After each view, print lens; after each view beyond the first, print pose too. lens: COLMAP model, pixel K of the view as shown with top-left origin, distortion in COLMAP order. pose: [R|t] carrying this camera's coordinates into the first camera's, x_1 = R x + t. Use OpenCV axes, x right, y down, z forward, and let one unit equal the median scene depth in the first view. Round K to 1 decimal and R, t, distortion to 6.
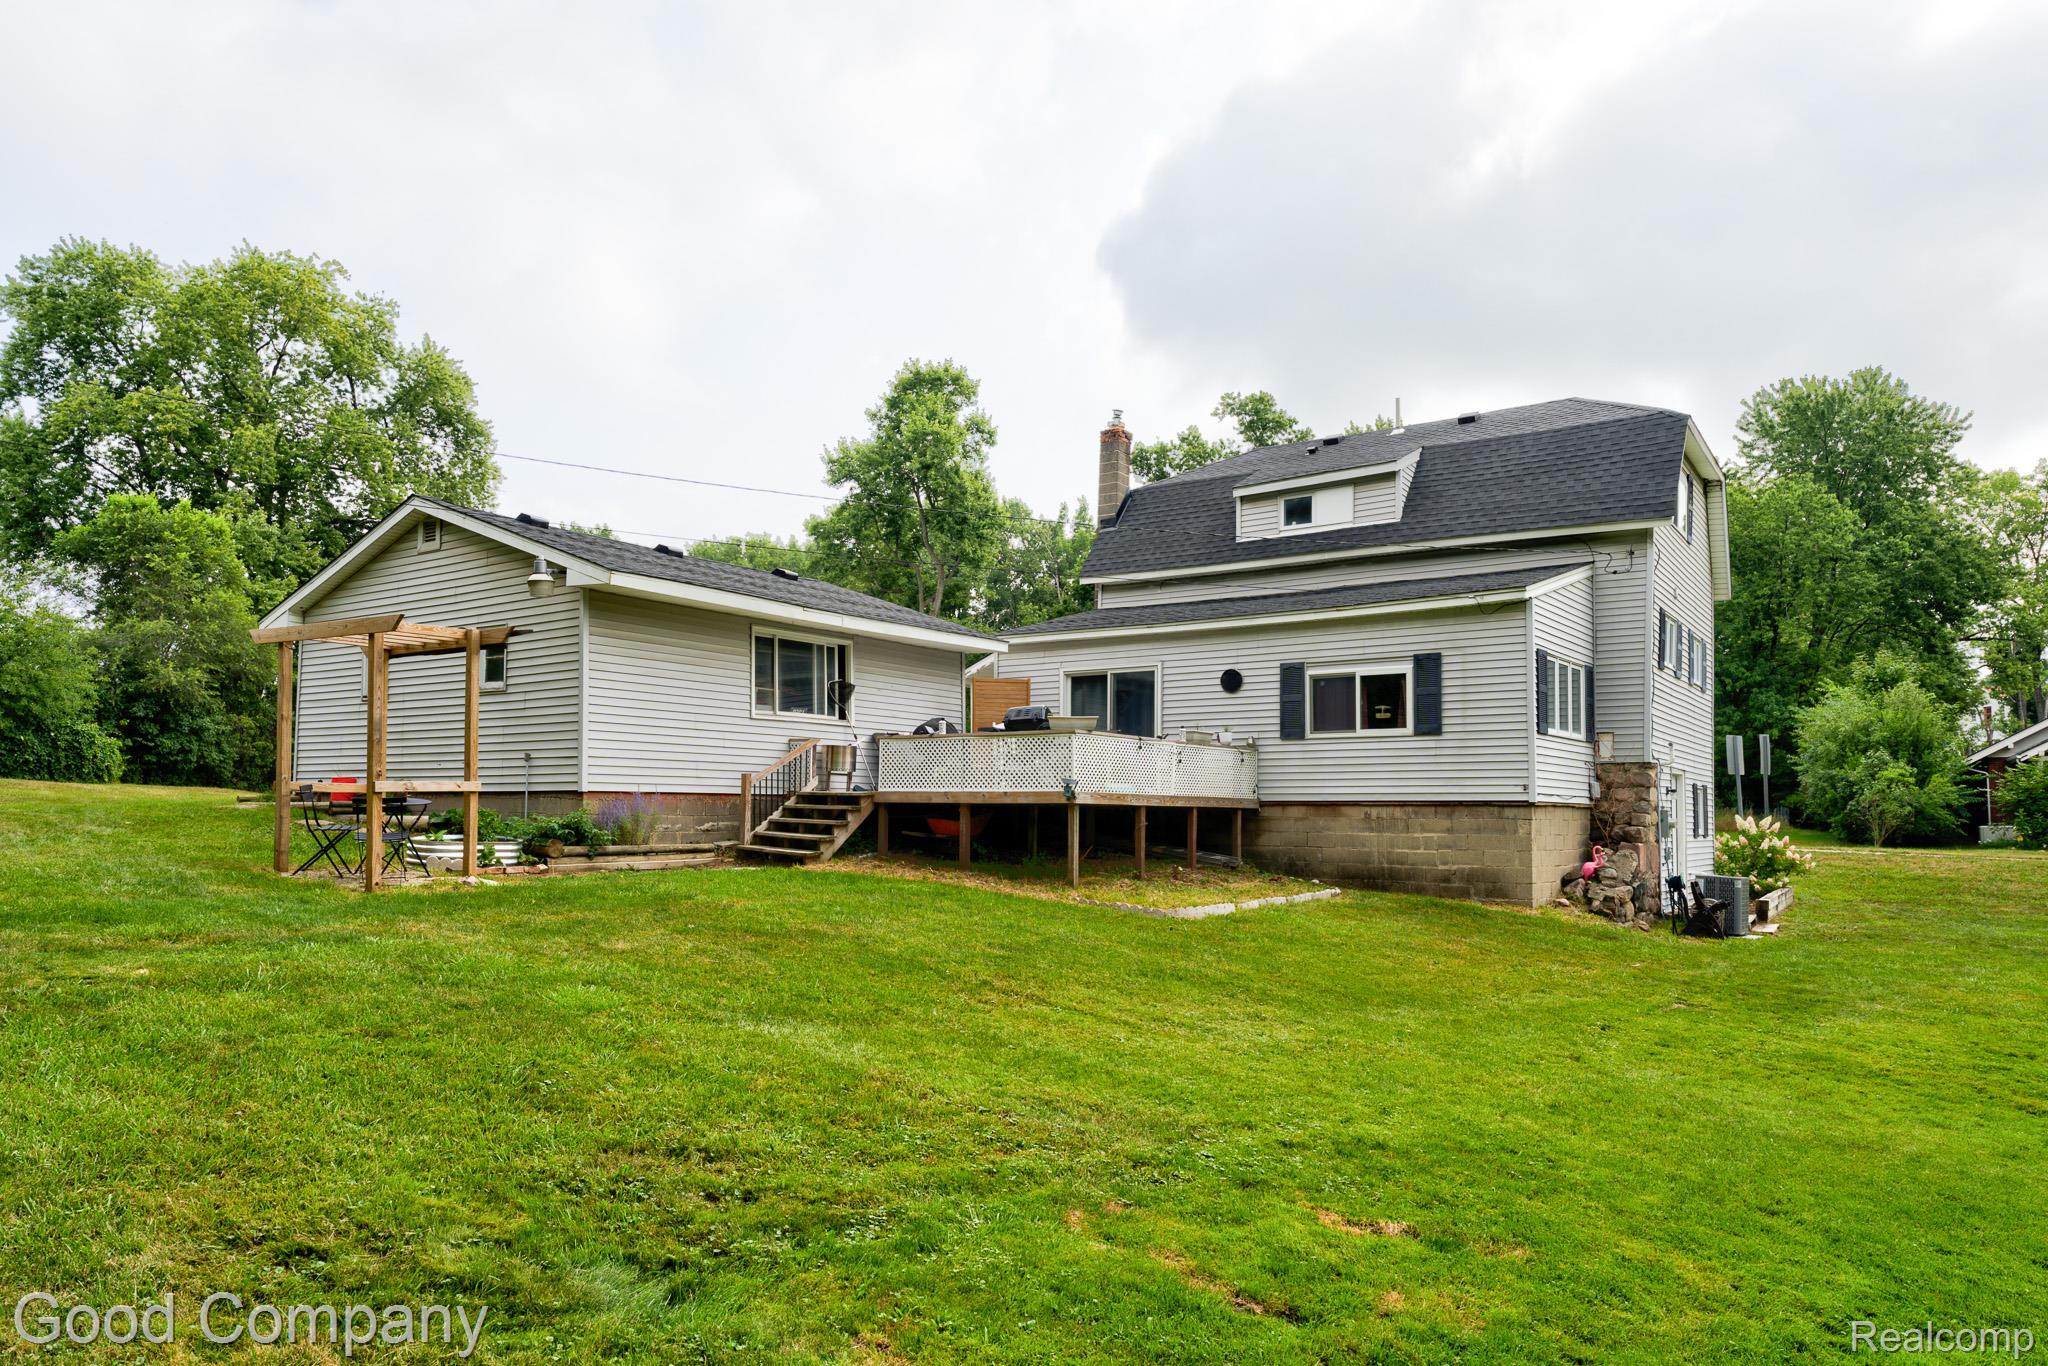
lens RADIAL K [[1269.7, 0, 1074.3], [0, 1269.7, 701.1], [0, 0, 1]] dist [0.001219, -0.000464]
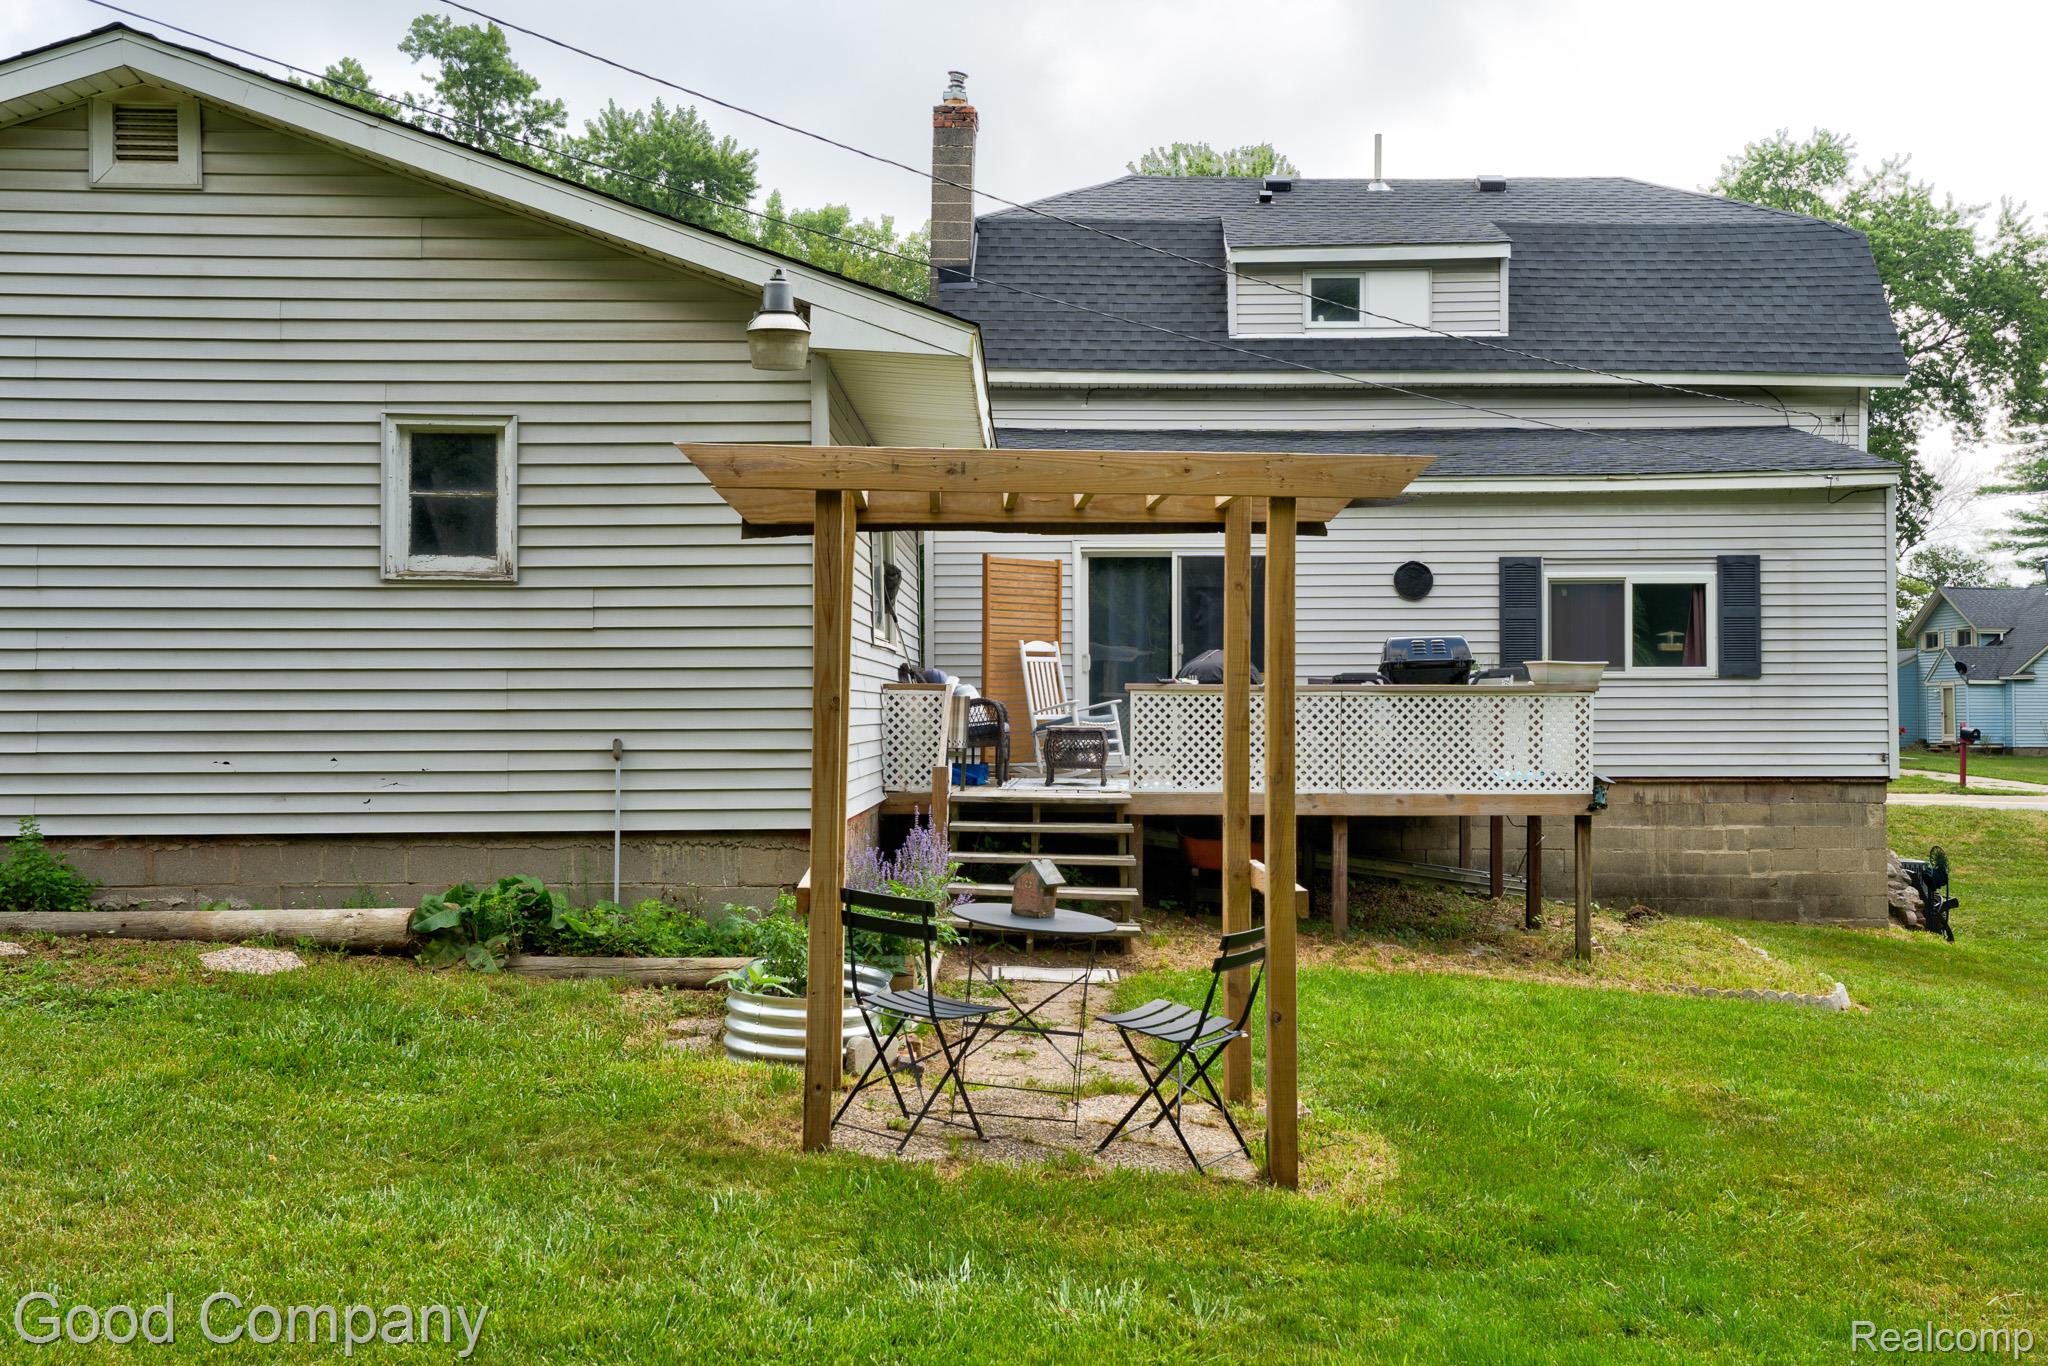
lens RADIAL K [[1932.5, 0, 1046.8], [0, 1932.5, 629.1], [0, 0, 1]] dist [0.070444, 0.000000]
pose [[0.822414, 0.013406, 0.568732, -0.588325], [-0.040115, 0.998600, 0.034469, -0.019182], [-0.567474, -0.051162, 0.821801, 0.357190]]
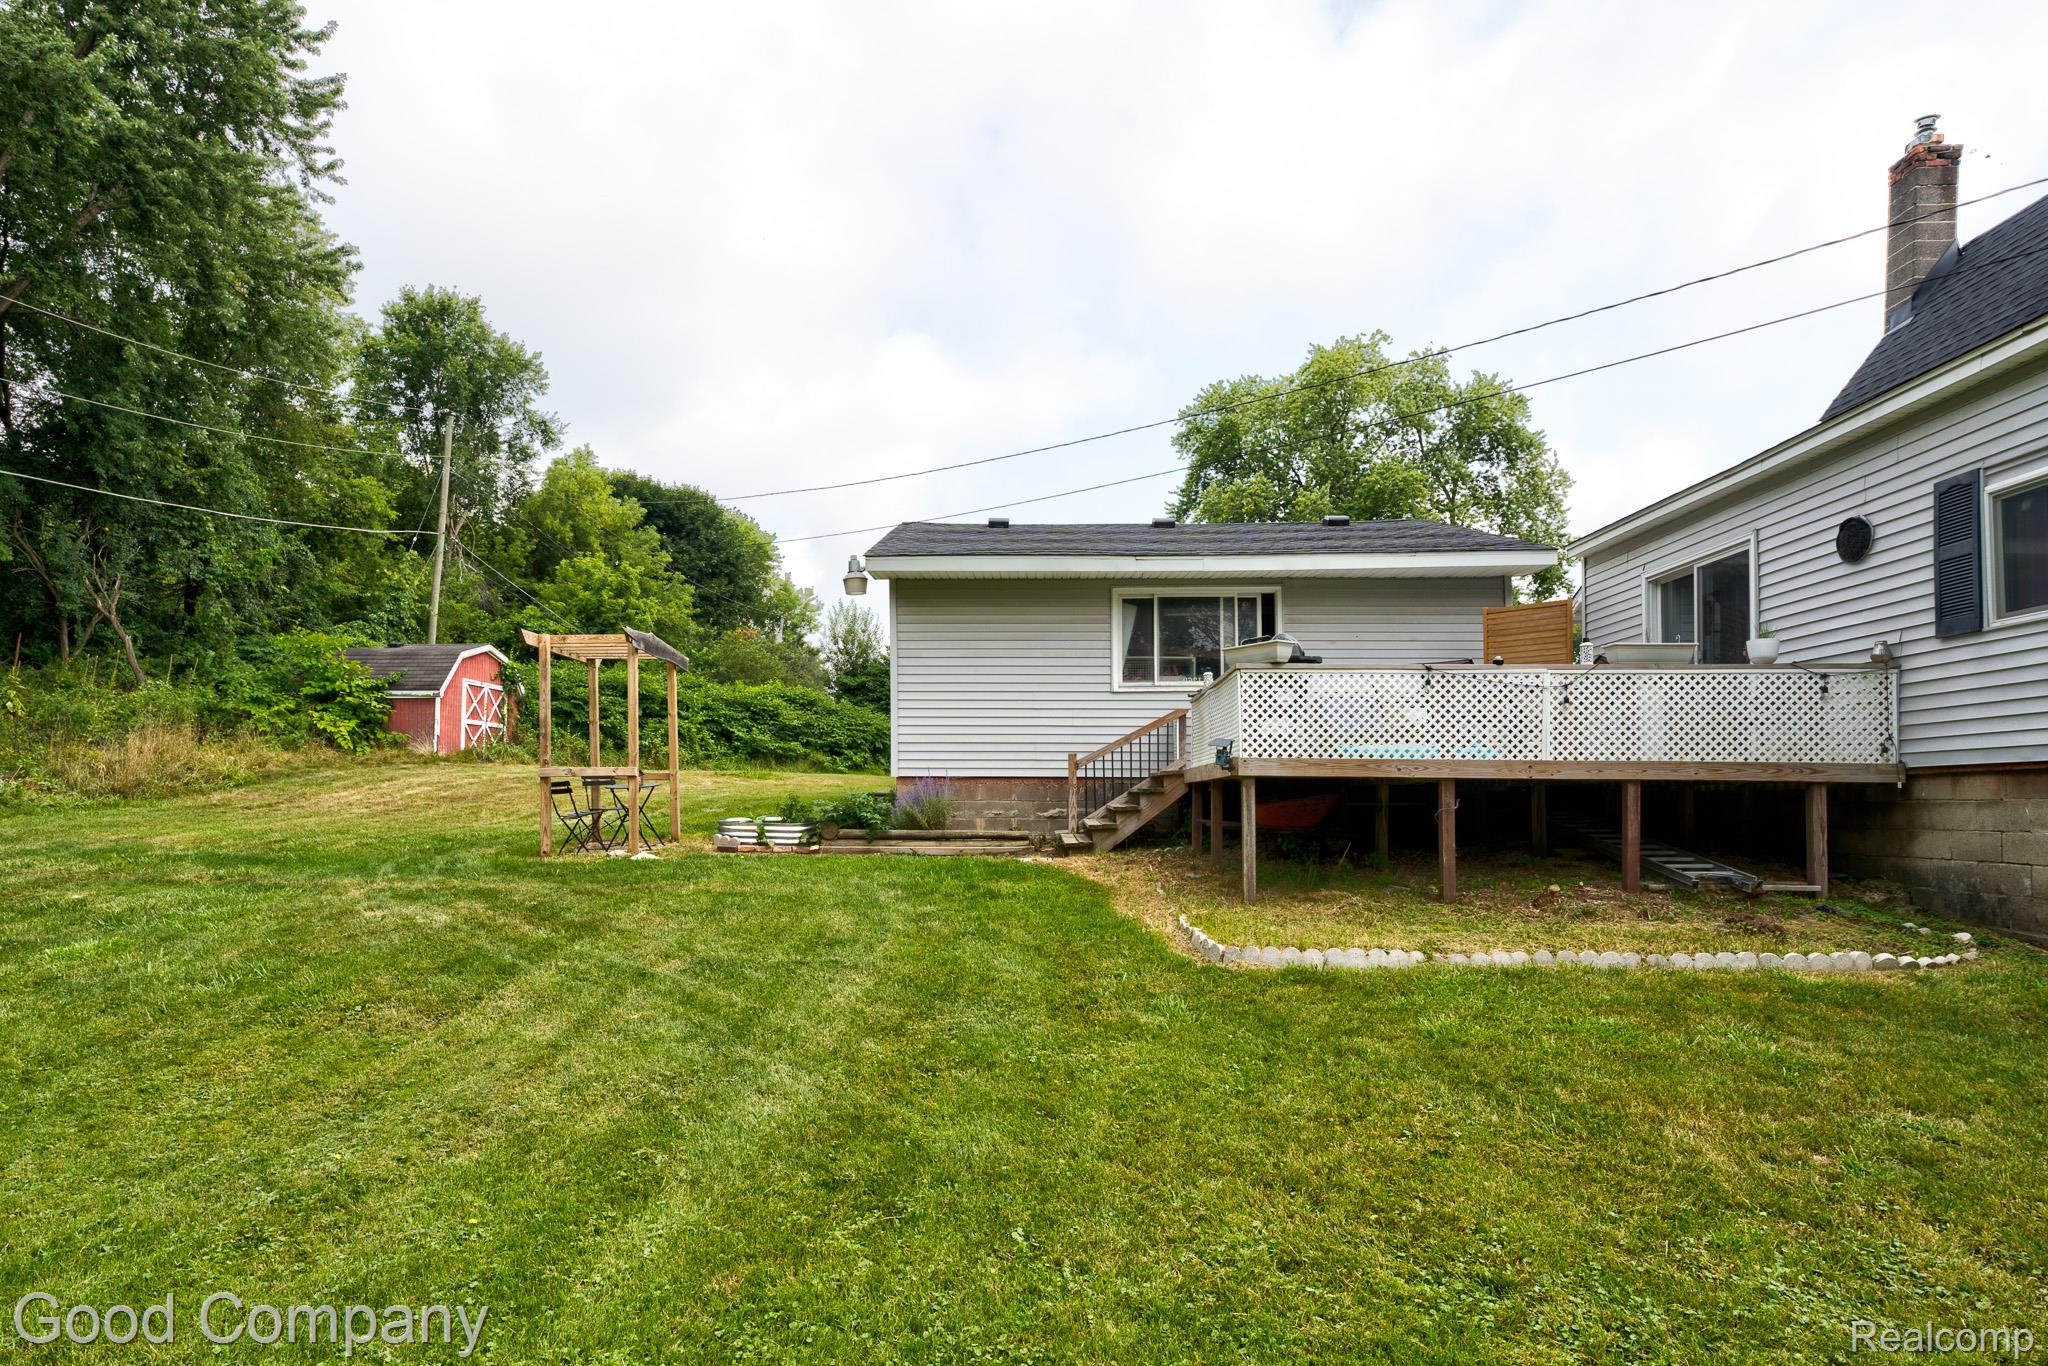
lens RADIAL K [[1153.9, 0, 956.4], [0, 1153.9, 737.6], [0, 0, 1]] dist [-0.000478, 0.004025]
pose [[0.511784, -0.054378, -0.857392, 0.360438], [0.070800, 0.997270, -0.020989, 0.052019], [0.856192, -0.049962, 0.514237, 0.469228]]
